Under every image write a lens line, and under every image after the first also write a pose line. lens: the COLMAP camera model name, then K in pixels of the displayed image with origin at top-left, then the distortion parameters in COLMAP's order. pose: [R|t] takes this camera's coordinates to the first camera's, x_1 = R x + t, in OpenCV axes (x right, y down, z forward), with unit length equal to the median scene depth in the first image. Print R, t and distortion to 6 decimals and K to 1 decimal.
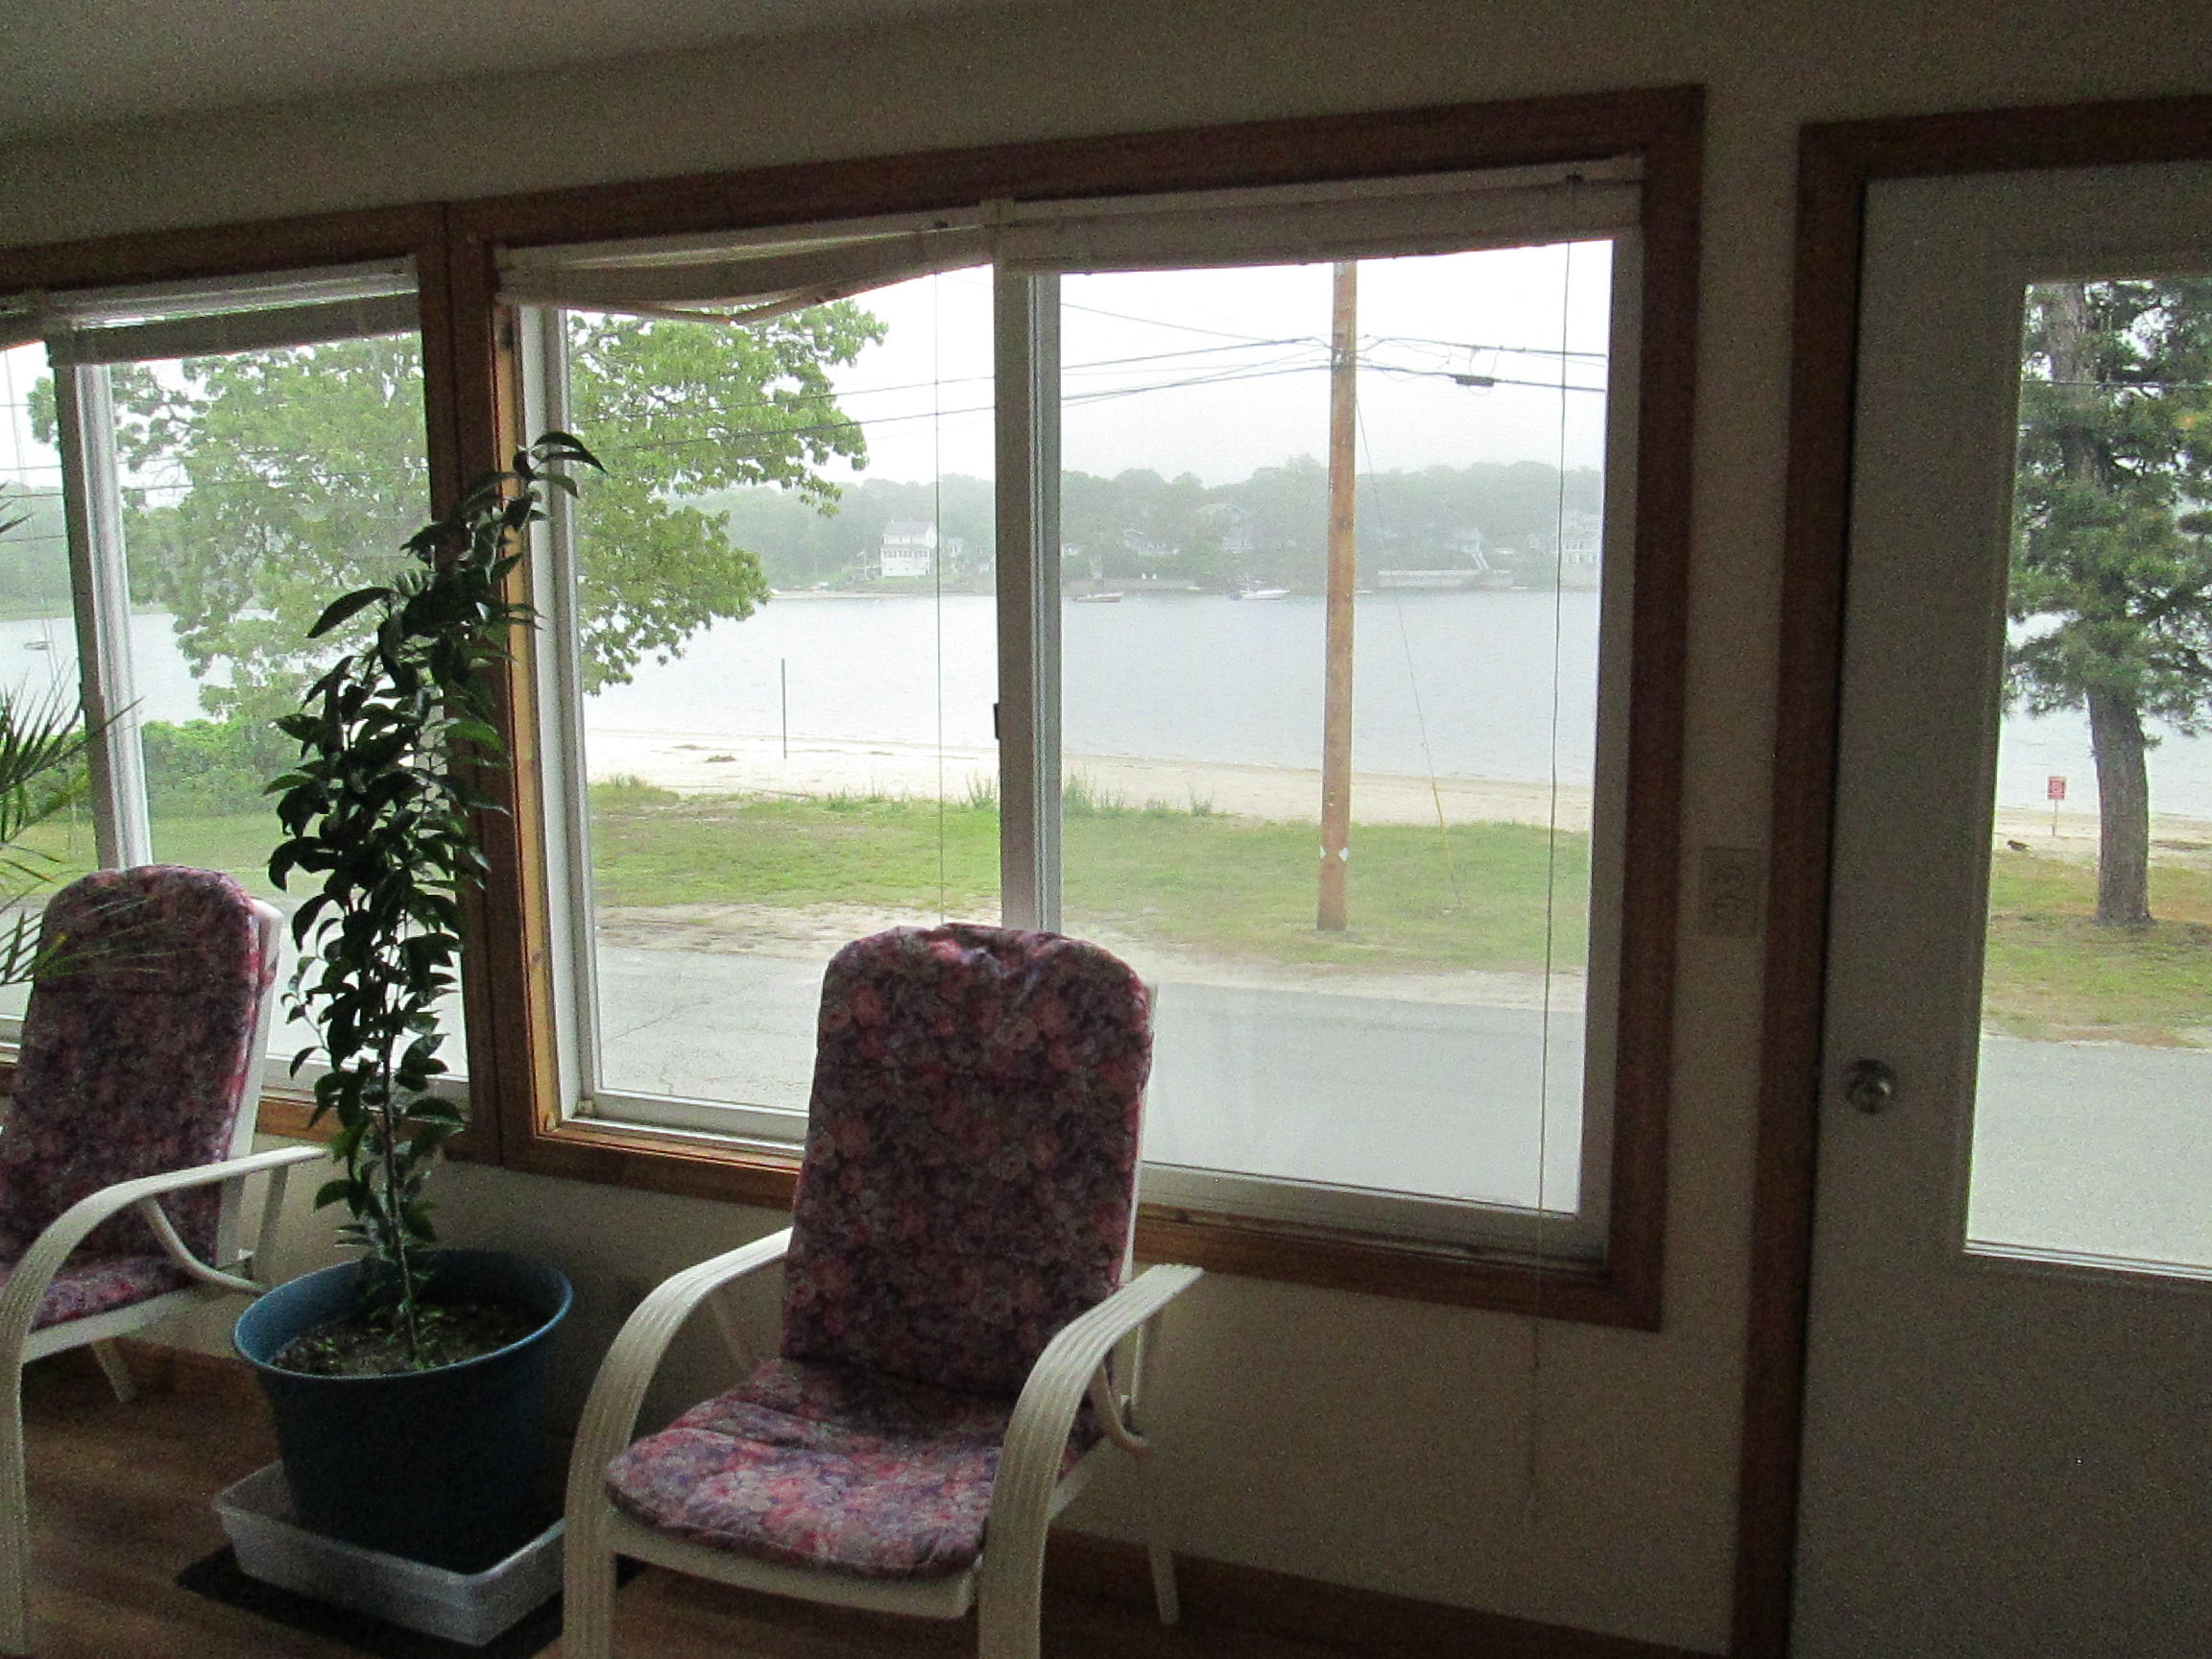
lens RADIAL K [[1860.4, 0, 1099.5], [0, 1860.4, 812.0], [0, 0, 1]] dist [-0.039993, 0.013610]
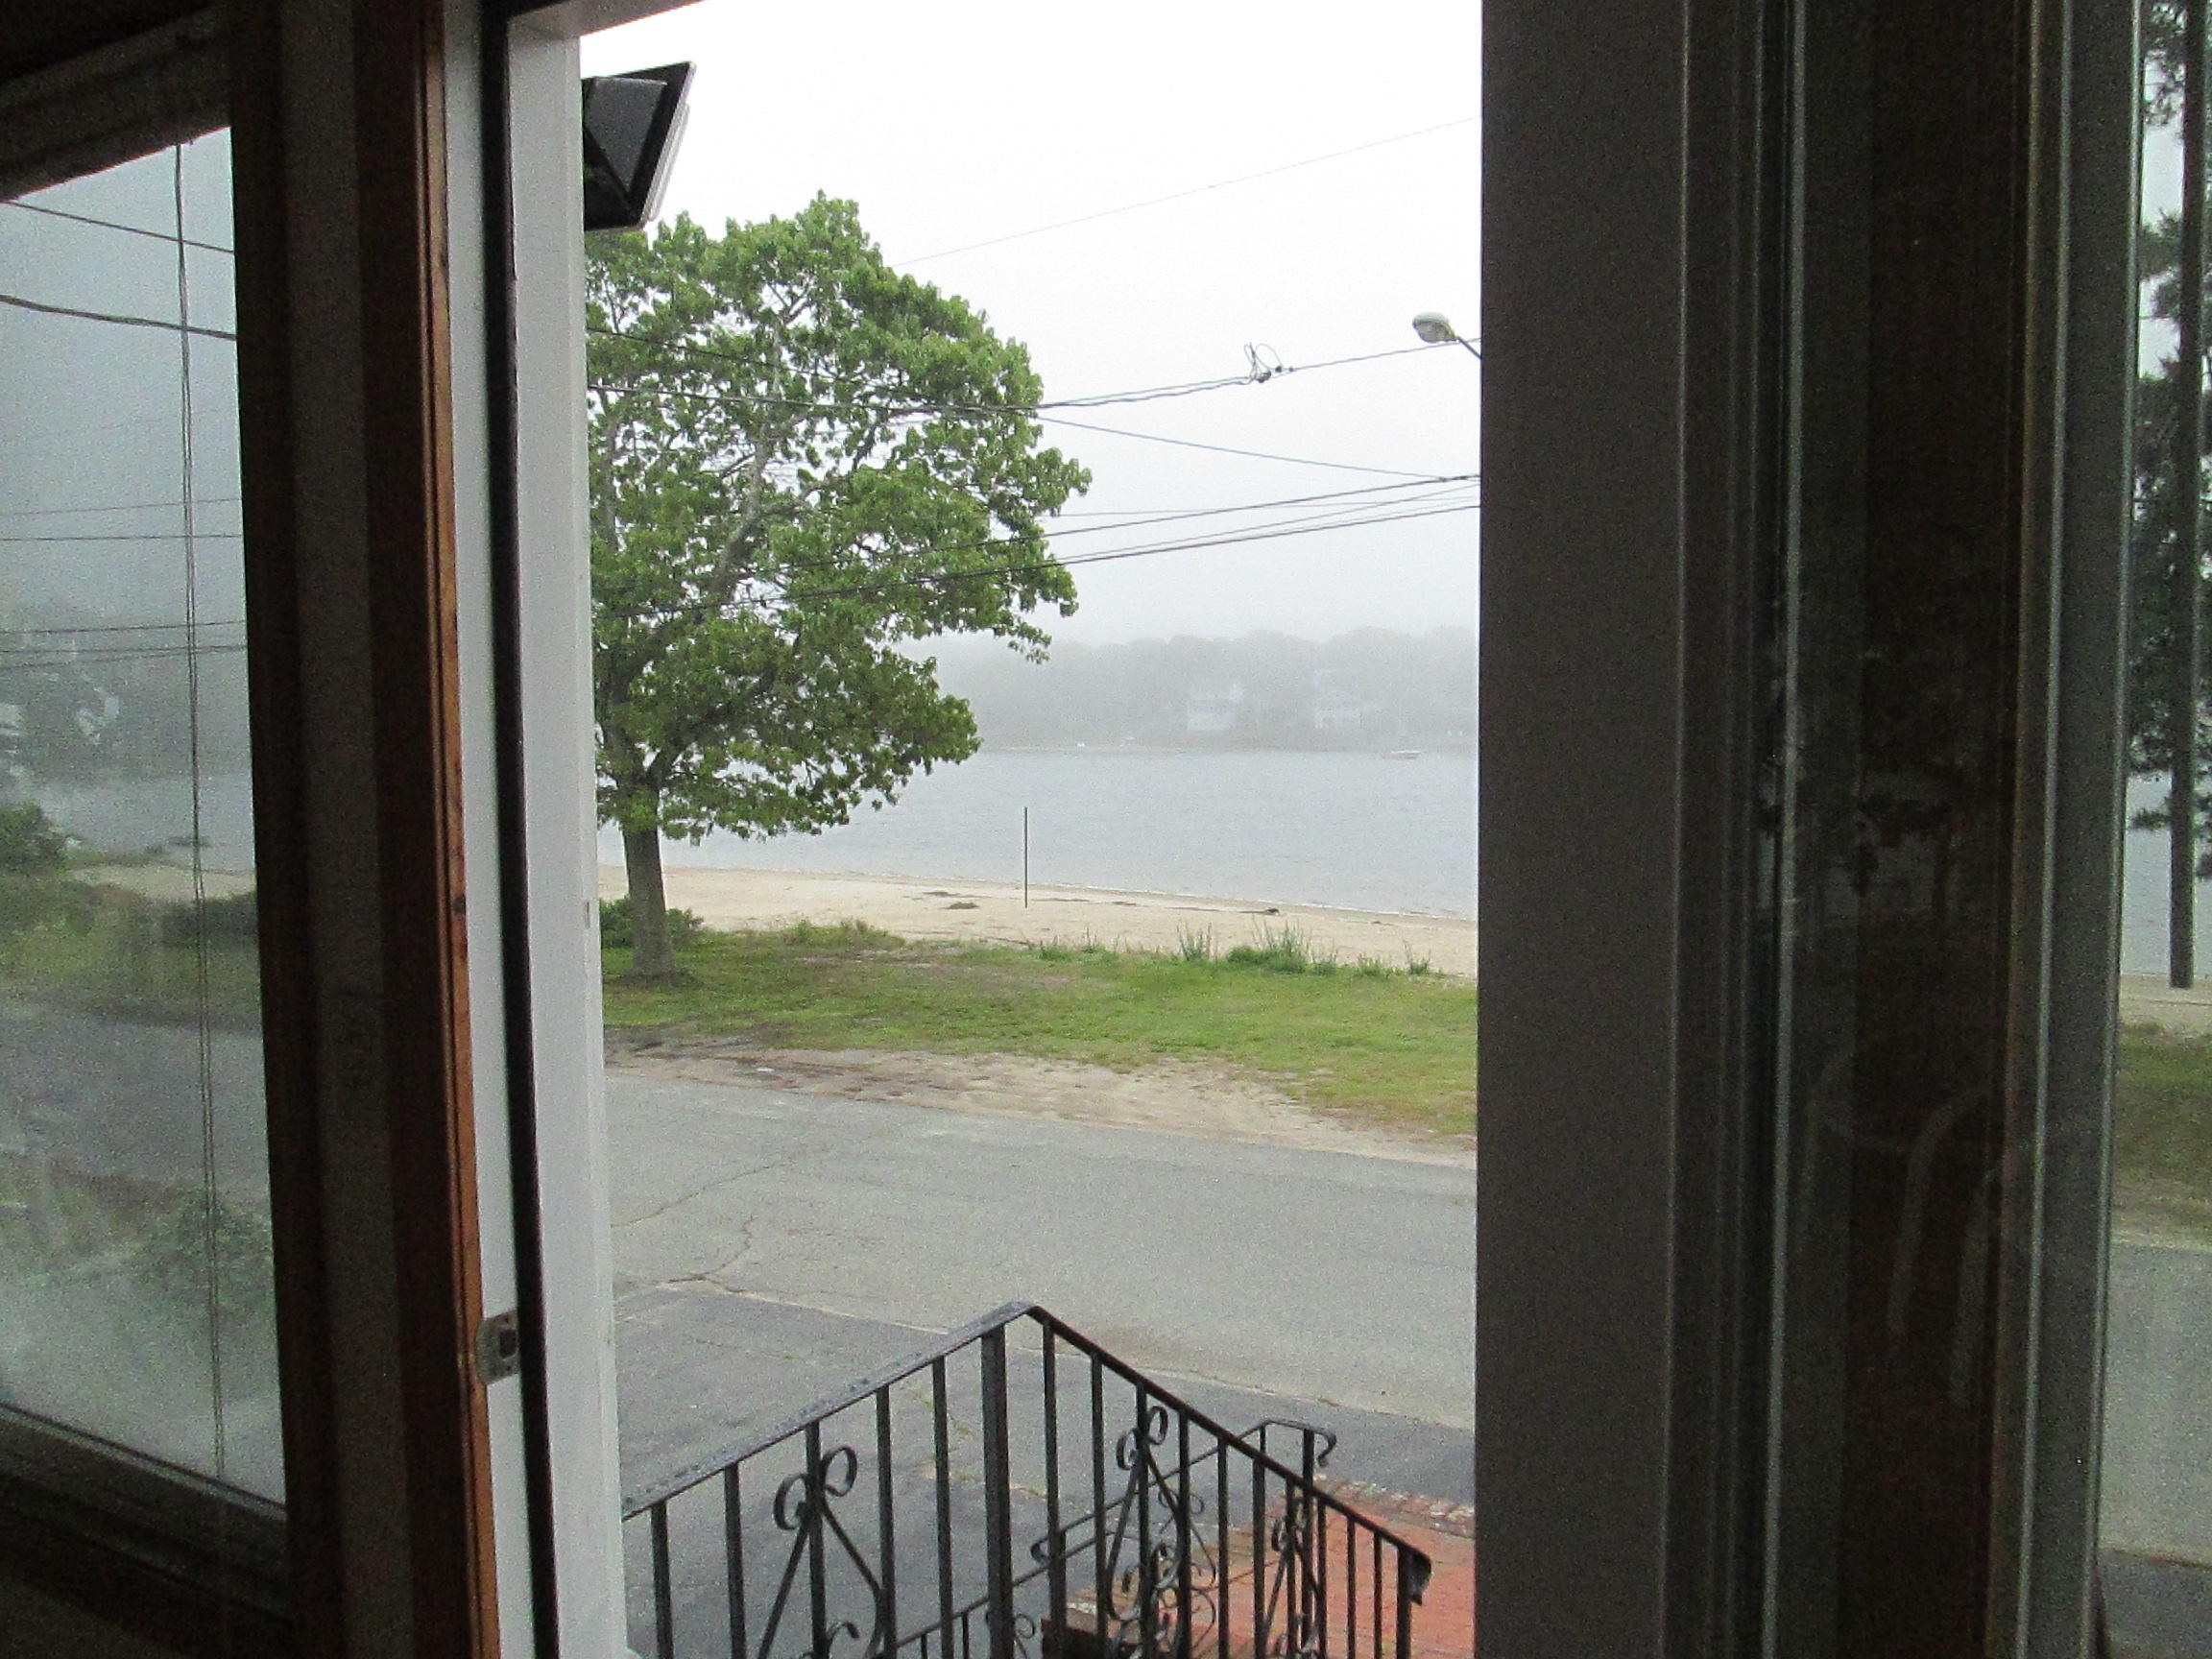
lens RADIAL K [[1860.4, 0, 1103.0], [0, 1860.4, 798.1], [0, 0, 1]] dist [-0.039993, 0.013610]
pose [[0.985572, 0.012335, -0.168807, 0.473550], [-0.027584, 0.995713, -0.088287, 0.002747], [0.166995, 0.091669, 0.981687, 0.248023]]
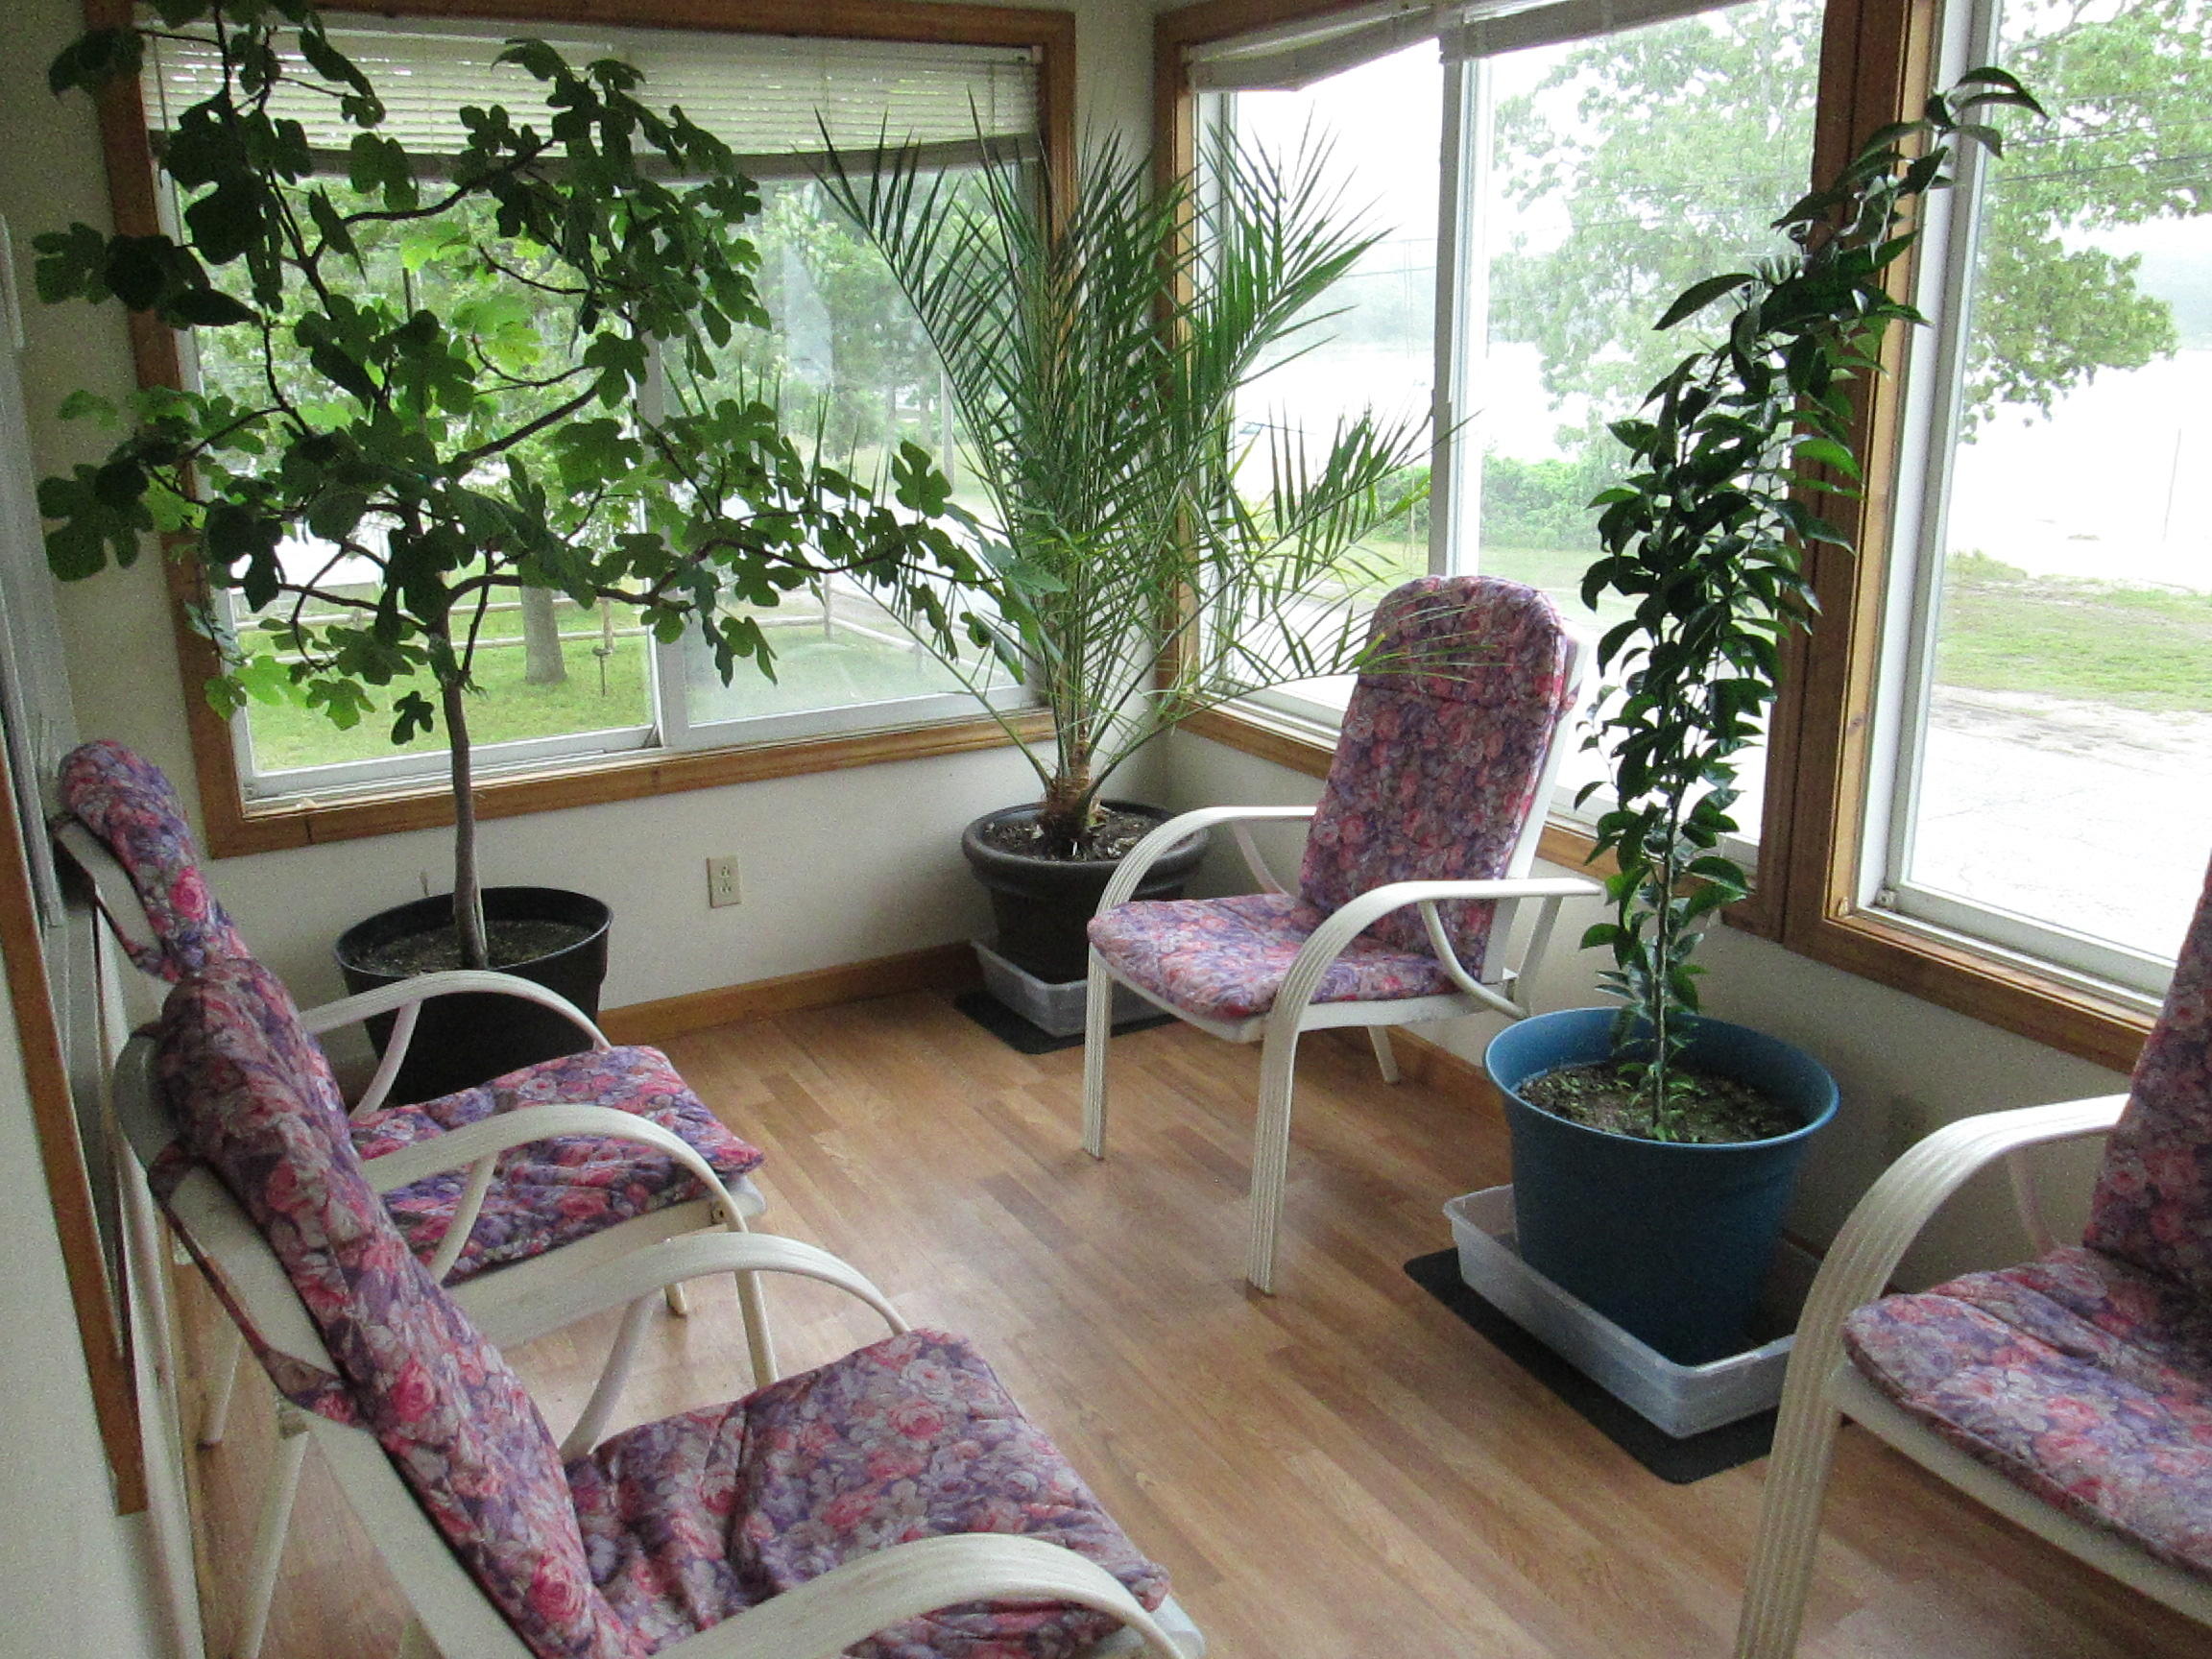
lens RADIAL K [[1860.4, 0, 1101.7], [0, 1860.4, 807.3], [0, 0, 1]] dist [-0.039993, 0.013610]
pose [[0.770987, 0.170527, -0.613595, -0.030489], [-0.090527, 0.983046, 0.159454, 0.009862], [0.630384, -0.067390, 0.773353, 0.081876]]
